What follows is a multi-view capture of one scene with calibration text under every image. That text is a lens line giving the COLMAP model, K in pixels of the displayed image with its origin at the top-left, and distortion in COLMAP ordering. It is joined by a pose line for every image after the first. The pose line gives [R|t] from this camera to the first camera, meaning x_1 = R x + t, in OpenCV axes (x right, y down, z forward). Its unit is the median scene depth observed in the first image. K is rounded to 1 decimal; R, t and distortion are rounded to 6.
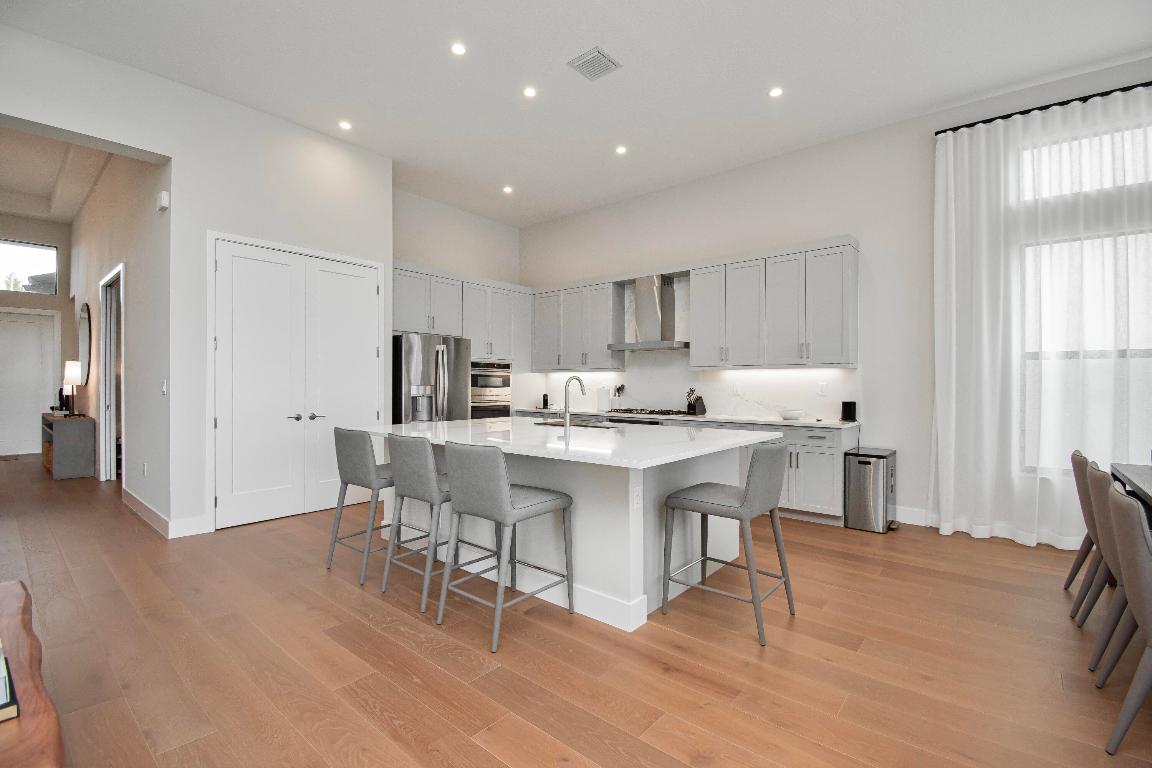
lens RADIAL K [[504.0, 0, 600.8], [0, 504.0, 387.5], [0, 0, 1]] dist [-0.037838, -0.001453]
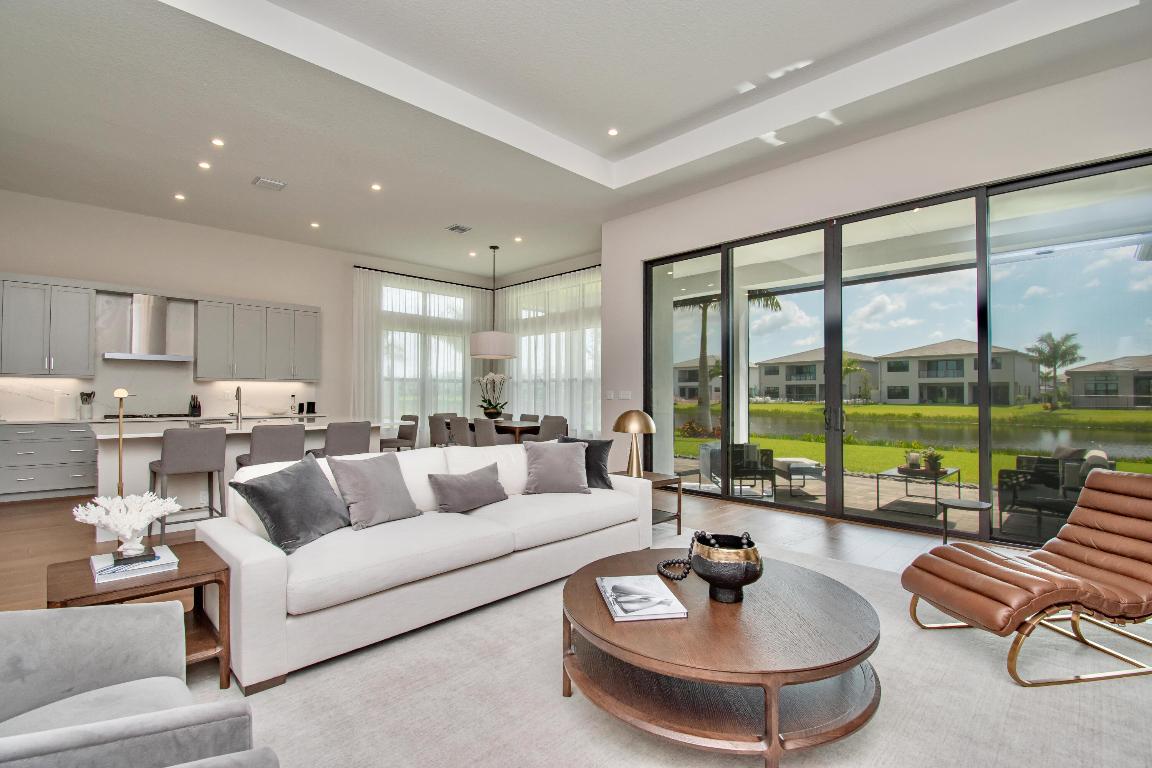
lens RADIAL K [[504.0, 0, 576.1], [0, 504.0, 386.8], [0, 0, 1]] dist [-0.037838, -0.001453]
pose [[0.111478, 0.005605, 0.993751, -0.938077], [-0.000459, 0.999984, -0.005589, -0.012457], [-0.993767, 0.000167, 0.111479, -0.083364]]
